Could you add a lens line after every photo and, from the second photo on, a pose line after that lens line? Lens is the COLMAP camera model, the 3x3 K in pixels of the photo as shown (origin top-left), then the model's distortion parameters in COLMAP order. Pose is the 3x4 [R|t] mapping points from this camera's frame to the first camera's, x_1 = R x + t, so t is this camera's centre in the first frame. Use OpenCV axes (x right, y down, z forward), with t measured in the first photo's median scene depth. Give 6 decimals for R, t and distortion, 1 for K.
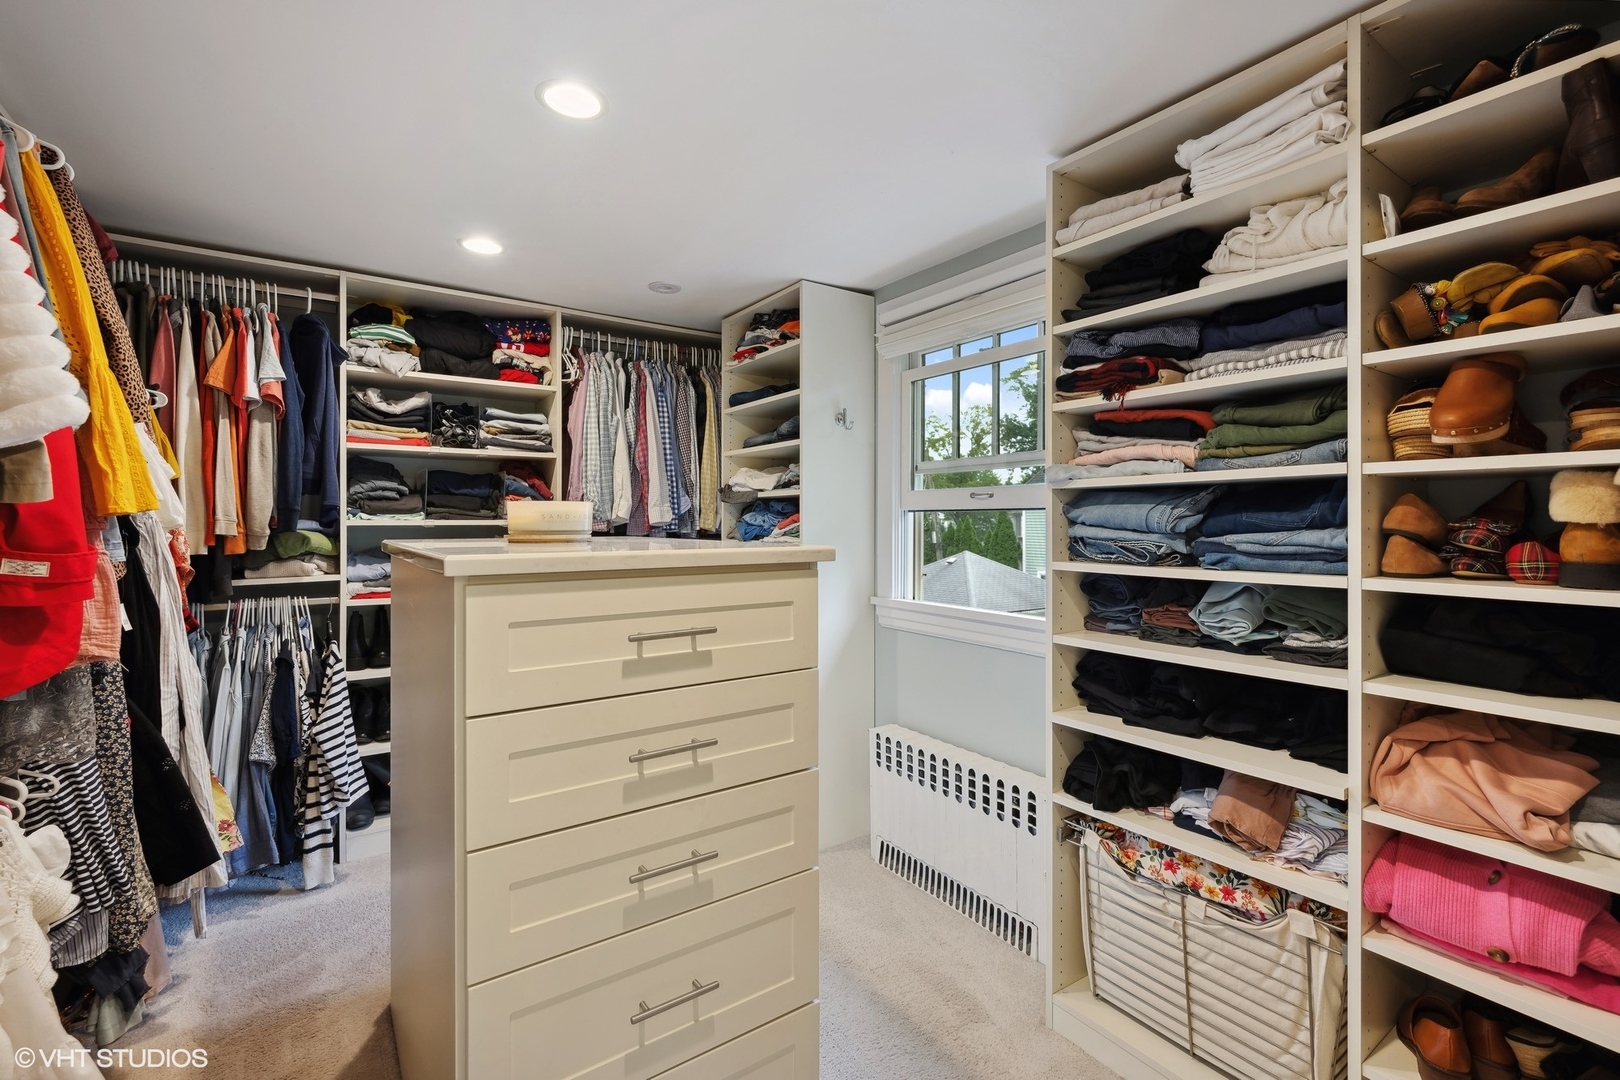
lens RADIAL K [[664.1, 0, 807.8], [0, 664.1, 535.0], [0, 0, 1]] dist [-0.005076, 0.000165]
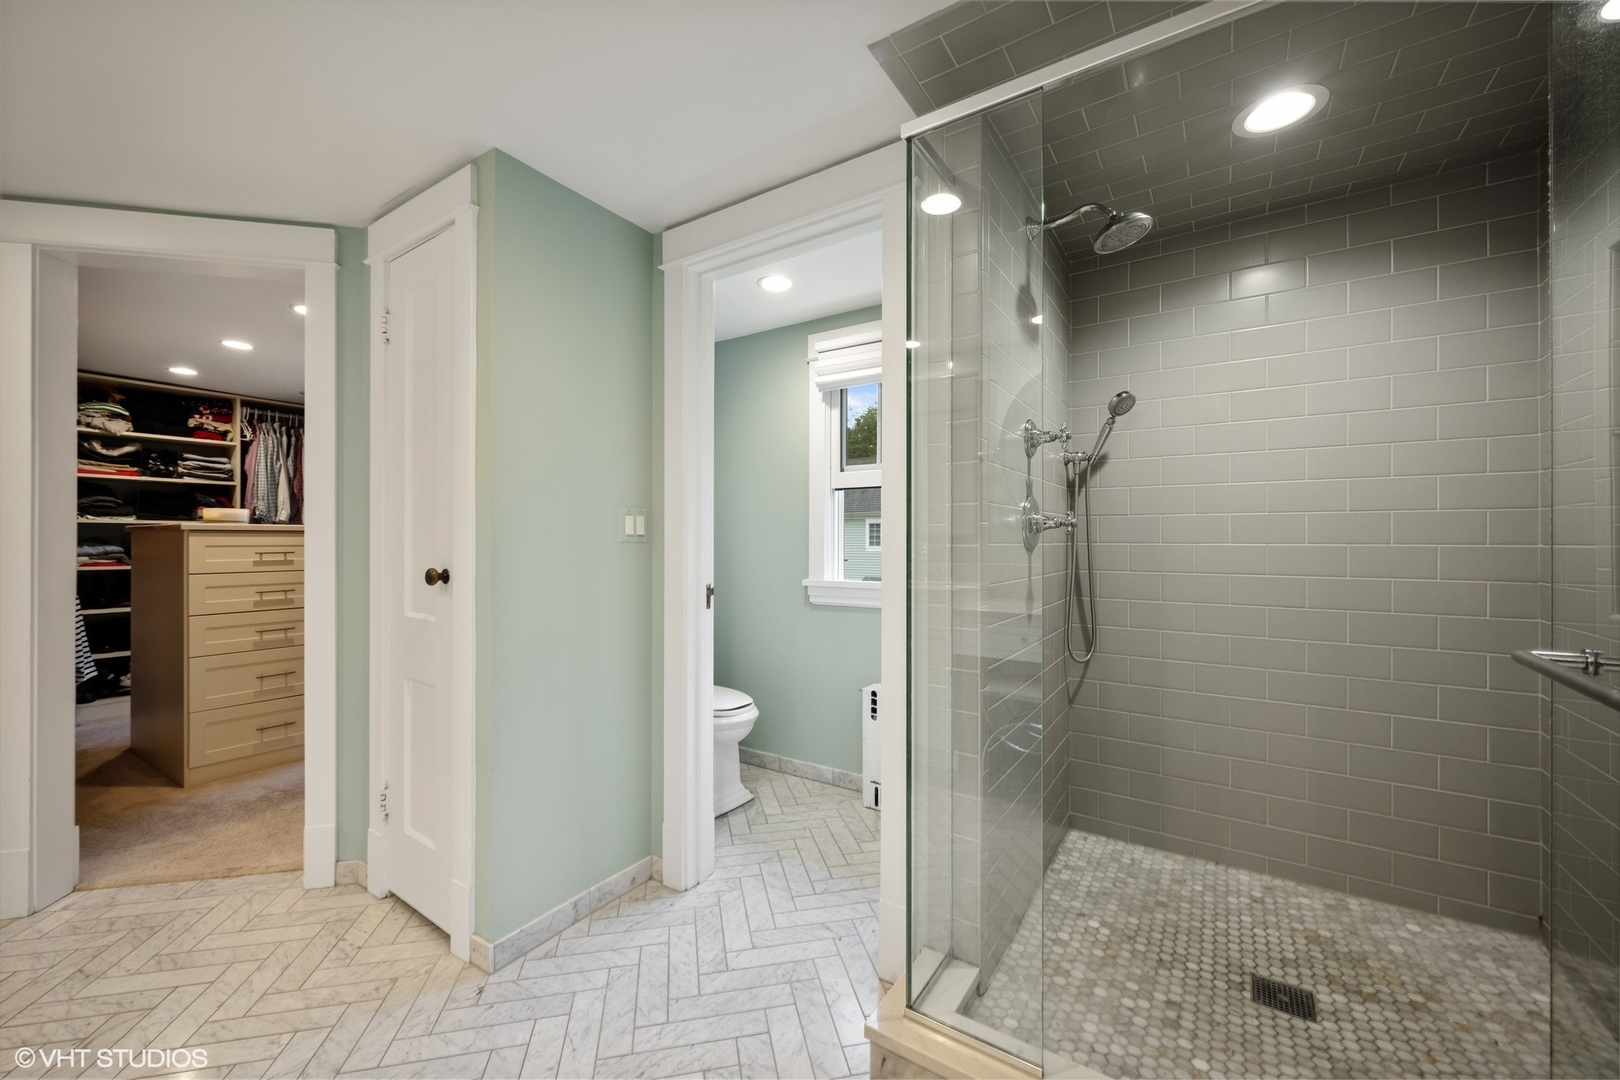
lens RADIAL K [[633.4, 0, 814.9], [0, 633.4, 546.2], [0, 0, 1]] dist [0.000335, 0.000453]
pose [[0.937302, -0.005289, 0.348478, 0.444955], [0.009210, 0.999912, -0.009598, 0.069795], [-0.348396, 0.012206, 0.937268, -1.039253]]
